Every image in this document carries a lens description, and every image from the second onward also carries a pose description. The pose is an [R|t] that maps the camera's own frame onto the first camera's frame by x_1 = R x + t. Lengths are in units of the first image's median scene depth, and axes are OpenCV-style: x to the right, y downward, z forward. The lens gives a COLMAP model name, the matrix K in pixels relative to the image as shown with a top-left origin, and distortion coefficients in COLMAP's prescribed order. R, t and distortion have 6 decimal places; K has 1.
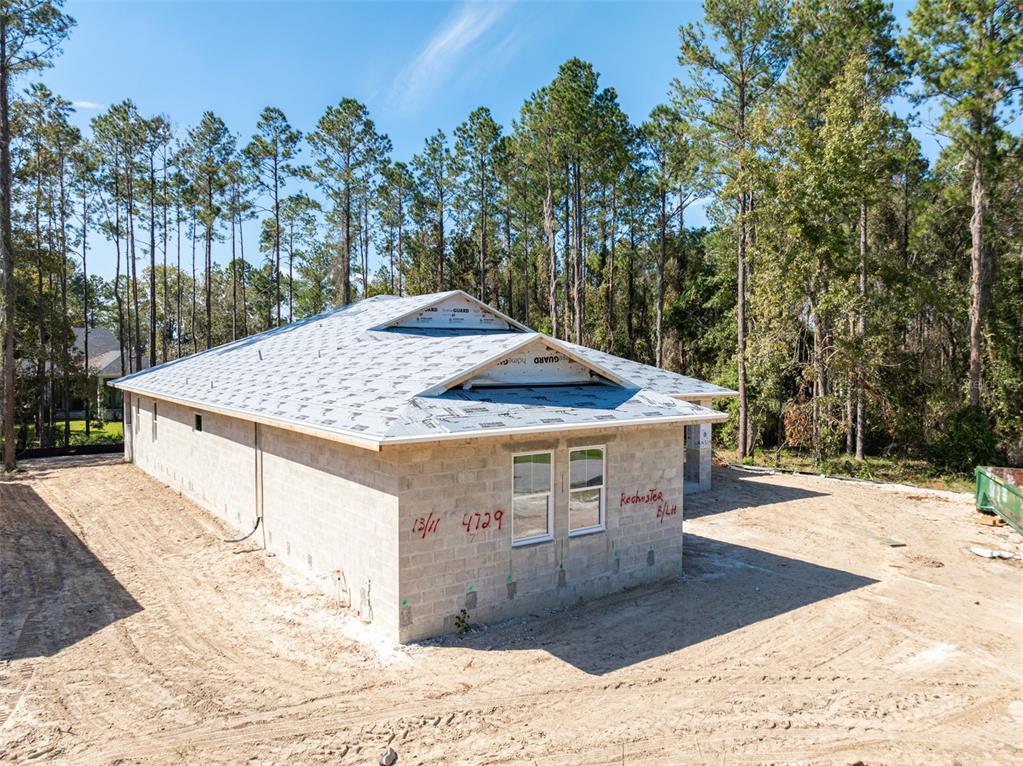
lens RADIAL K [[716.5, 0, 510.0], [0, 716.5, 388.6], [0, 0, 1]] dist [-0.035214, 0.019558]
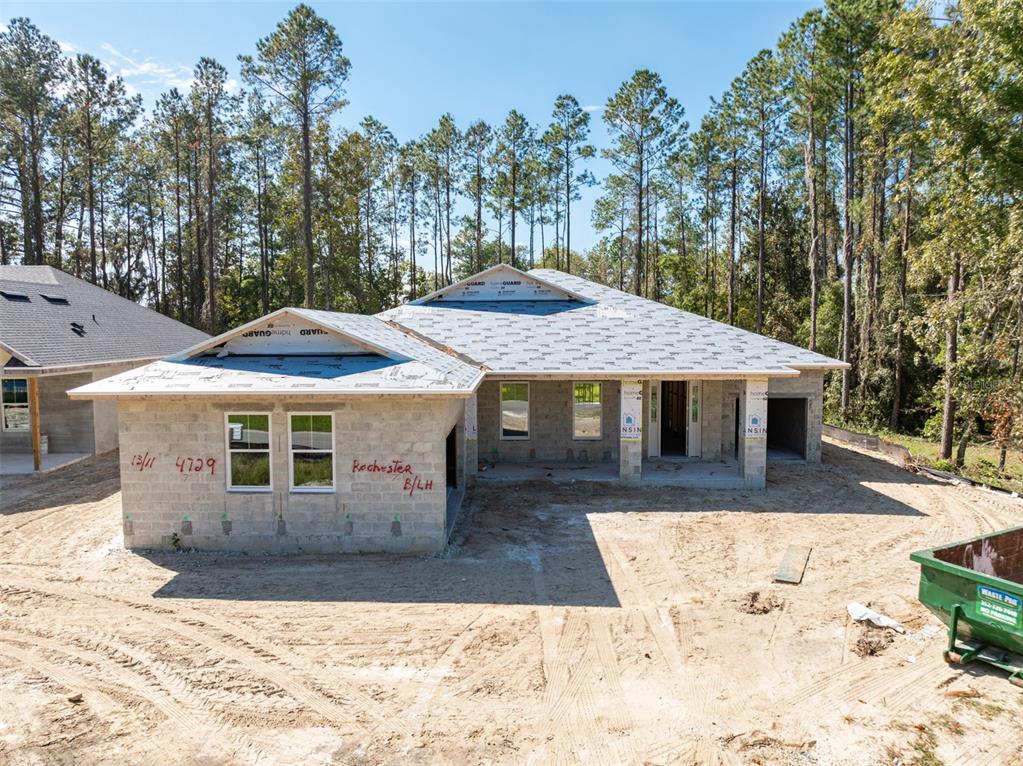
lens RADIAL K [[716.5, 0, 519.7], [0, 716.5, 381.1], [0, 0, 1]] dist [-0.035214, 0.019558]
pose [[0.803569, 0.040482, -0.593834, 1.059141], [-0.021443, 0.999006, 0.039086, -0.016190], [0.594826, -0.018675, 0.803638, 0.336500]]
